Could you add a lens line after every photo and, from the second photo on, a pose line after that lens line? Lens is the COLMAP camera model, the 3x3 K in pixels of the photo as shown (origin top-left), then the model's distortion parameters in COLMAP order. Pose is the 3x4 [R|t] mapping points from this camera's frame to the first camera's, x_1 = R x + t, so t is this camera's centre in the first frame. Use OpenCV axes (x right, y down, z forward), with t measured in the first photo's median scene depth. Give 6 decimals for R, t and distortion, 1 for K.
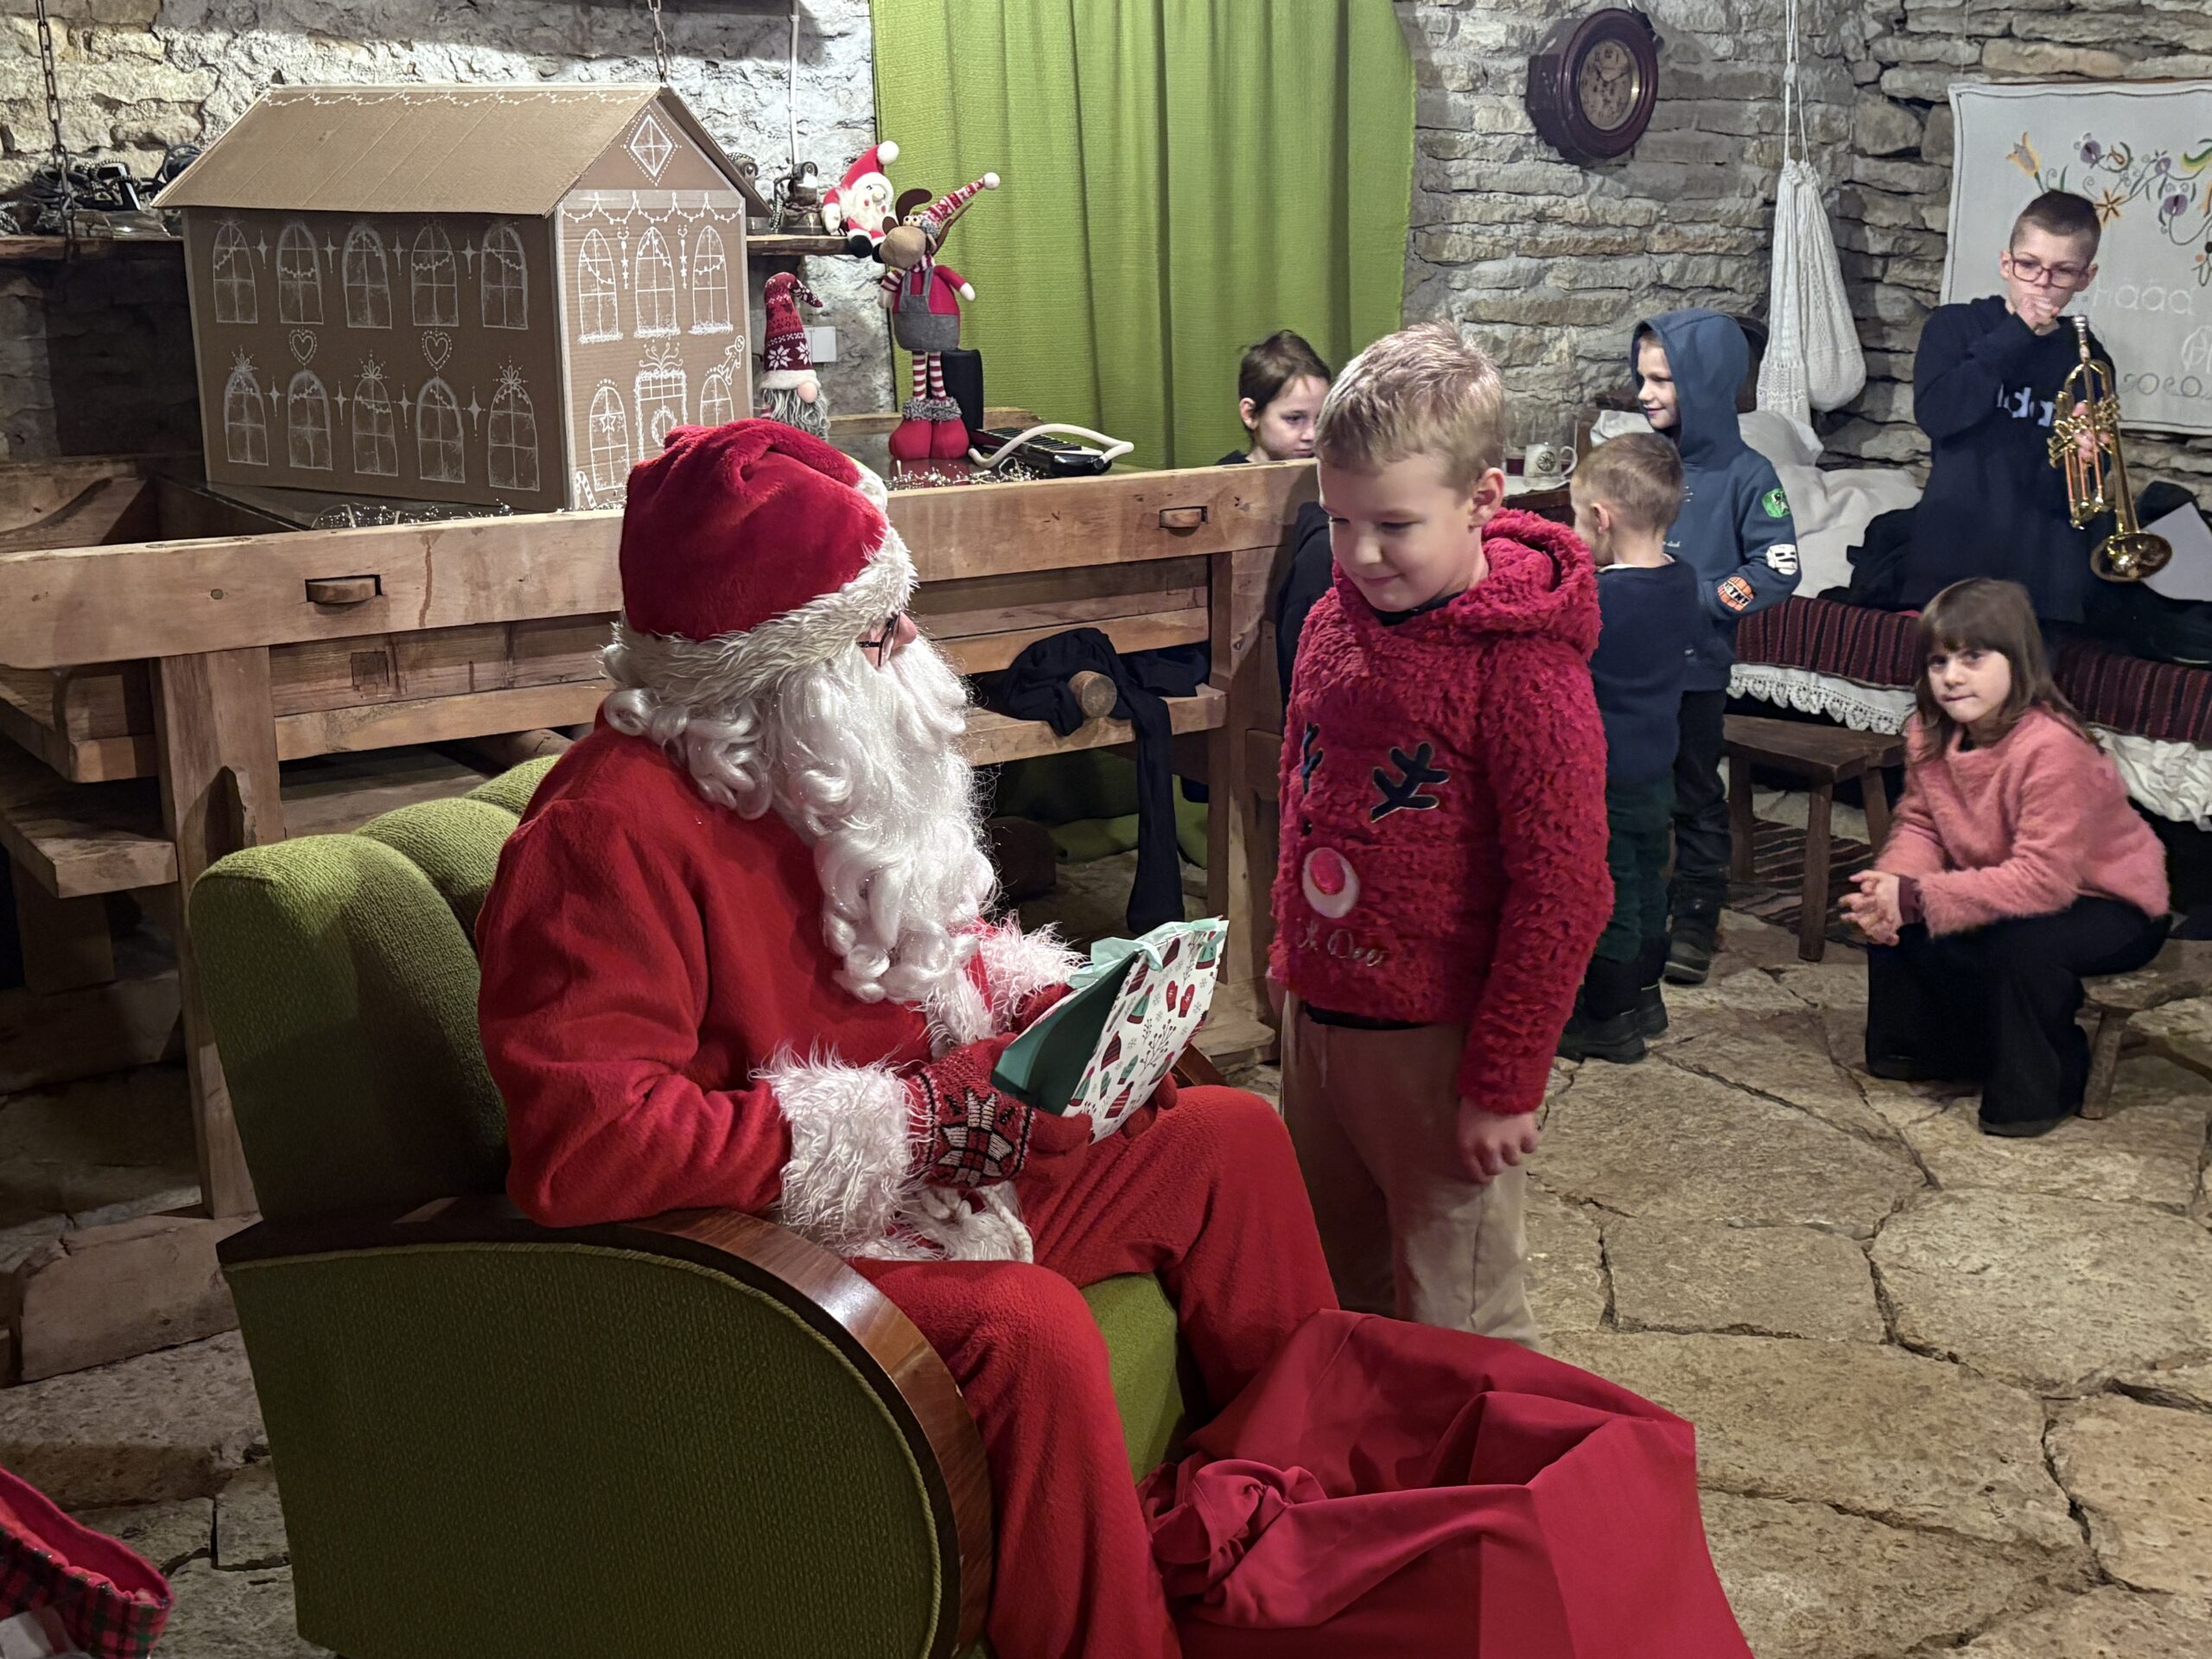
lens RADIAL K [[2295.6, 0, 1095.2], [0, 2295.6, 839.5], [0, 0, 1]] dist [0.010884, 0.000000]
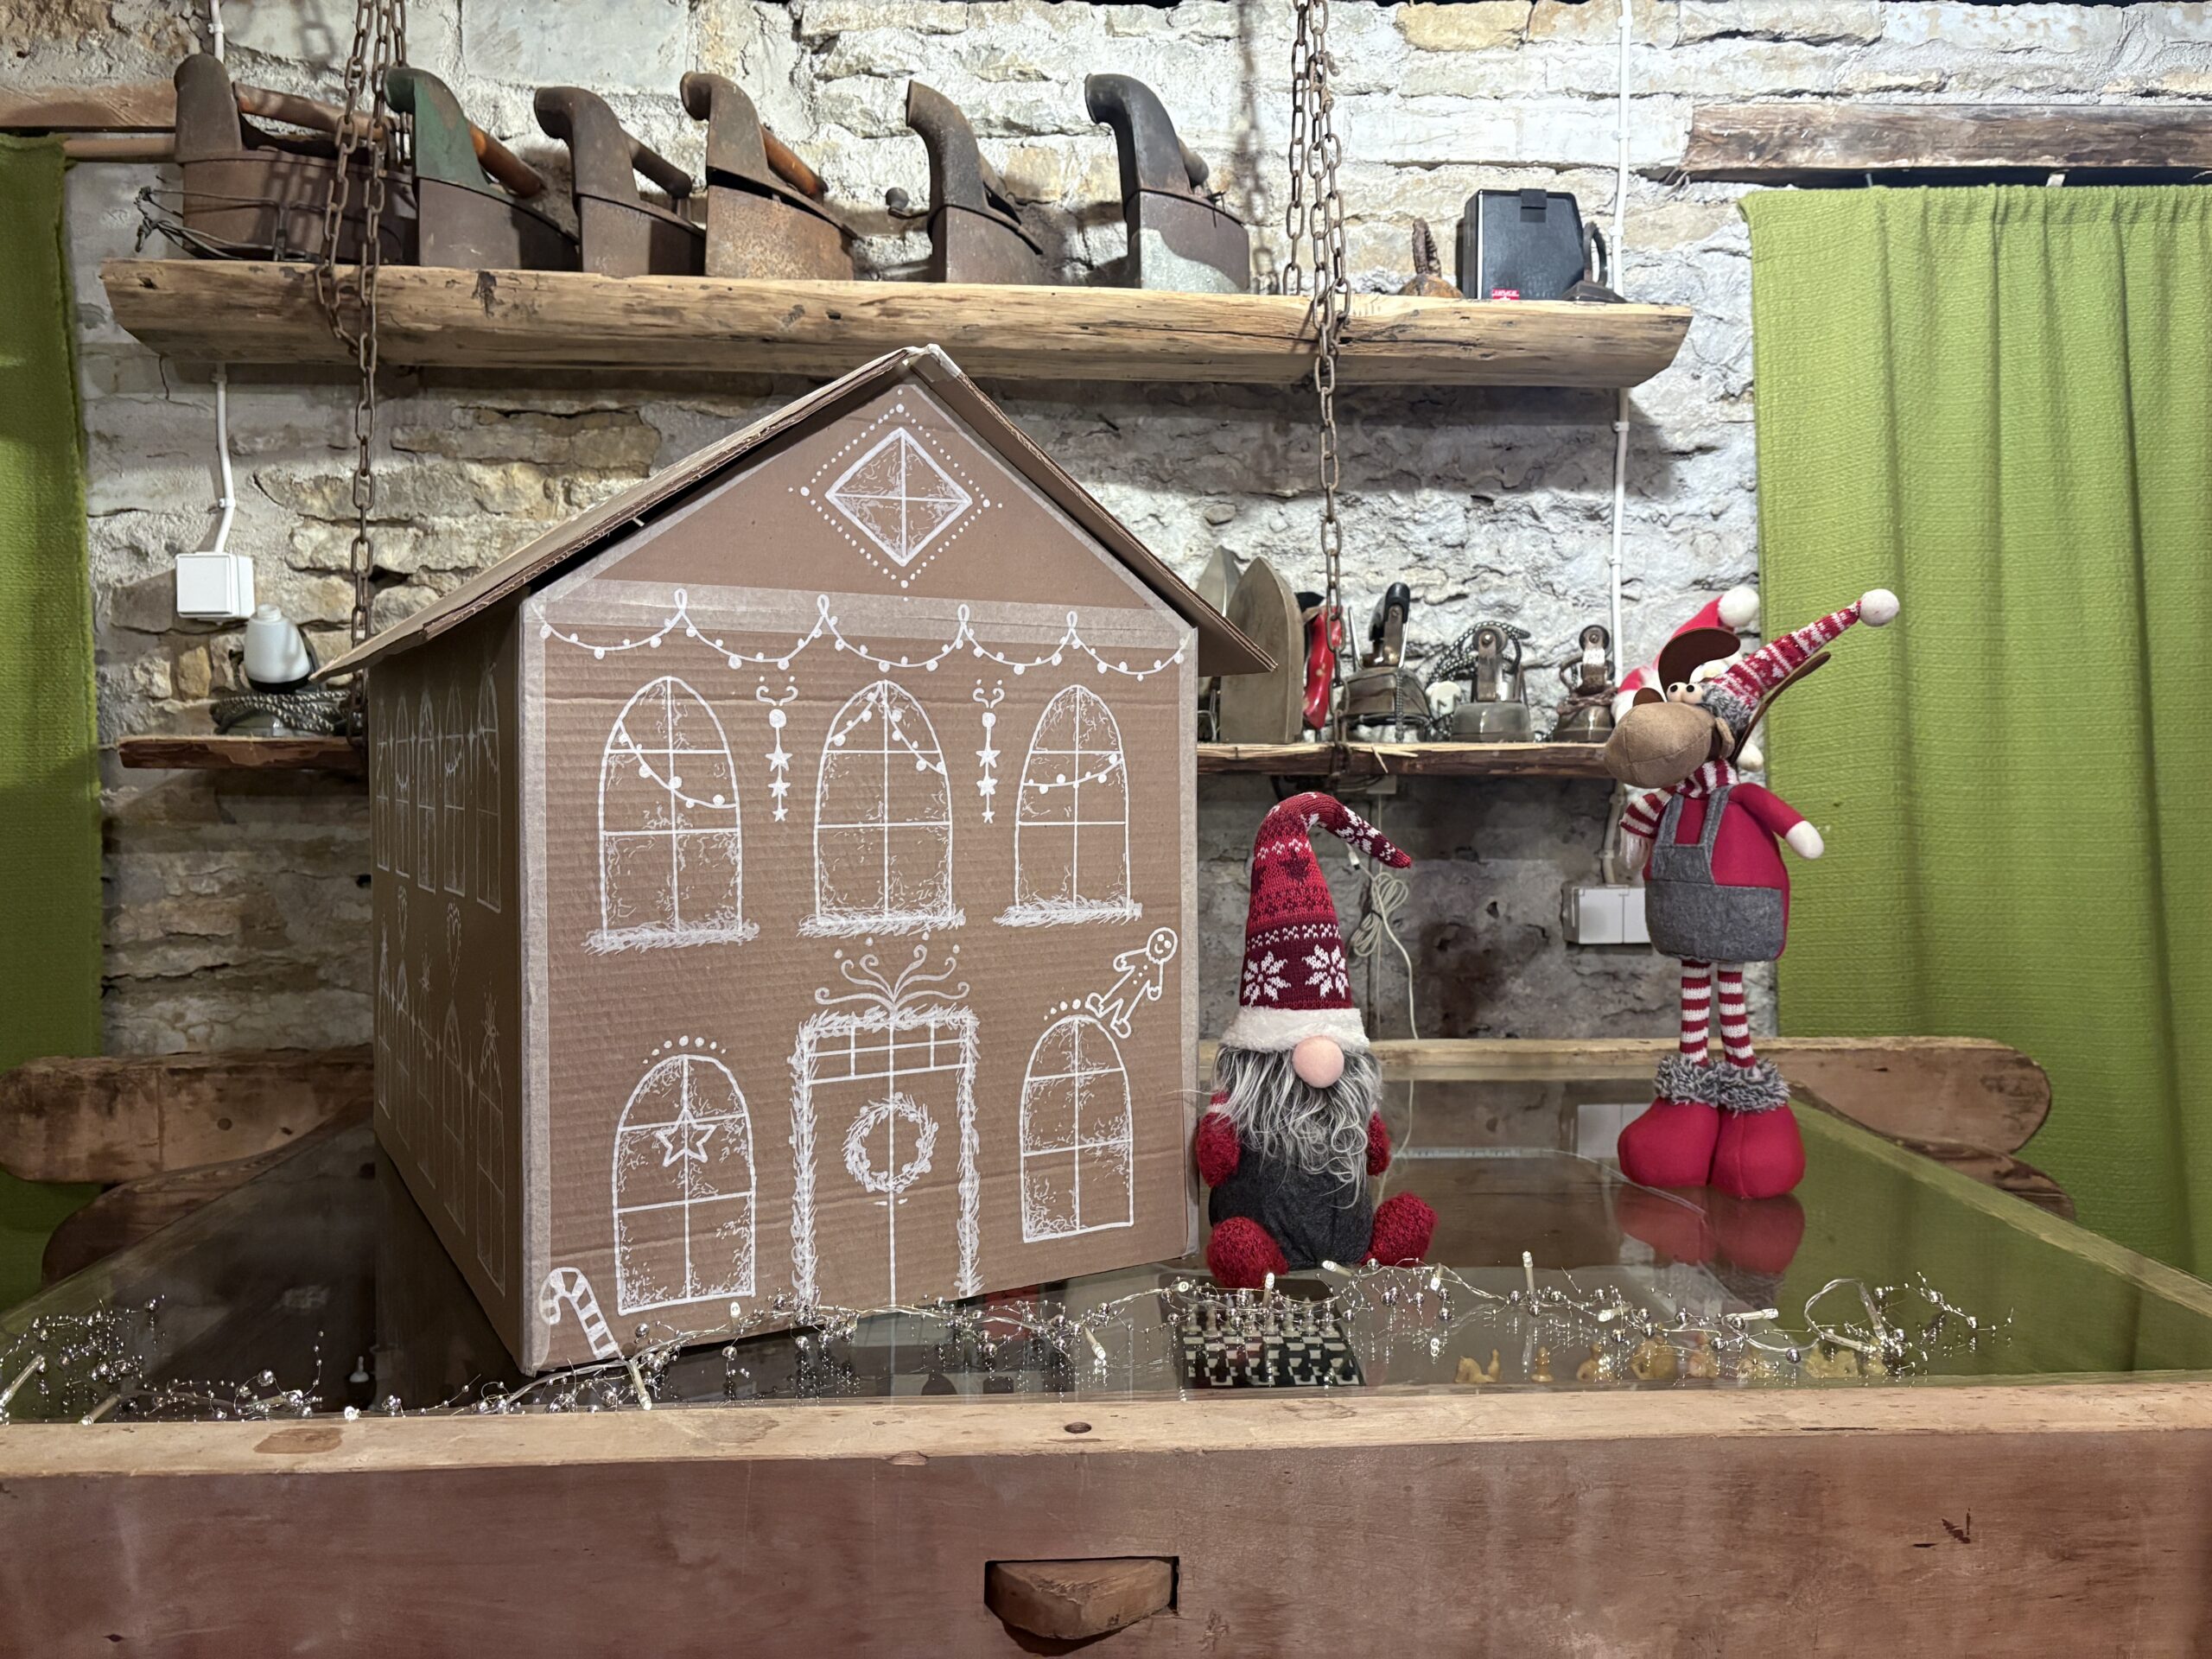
lens RADIAL K [[1924.5, 0, 972.7], [0, 1924.5, 848.4], [0, 0, 1]] dist [0.073778, -0.069669]
pose [[0.850420, 0.021808, -0.525653, 0.007494], [-0.137612, 0.973576, -0.182243, -0.159317], [0.507789, 0.227320, 0.830949, 0.660074]]
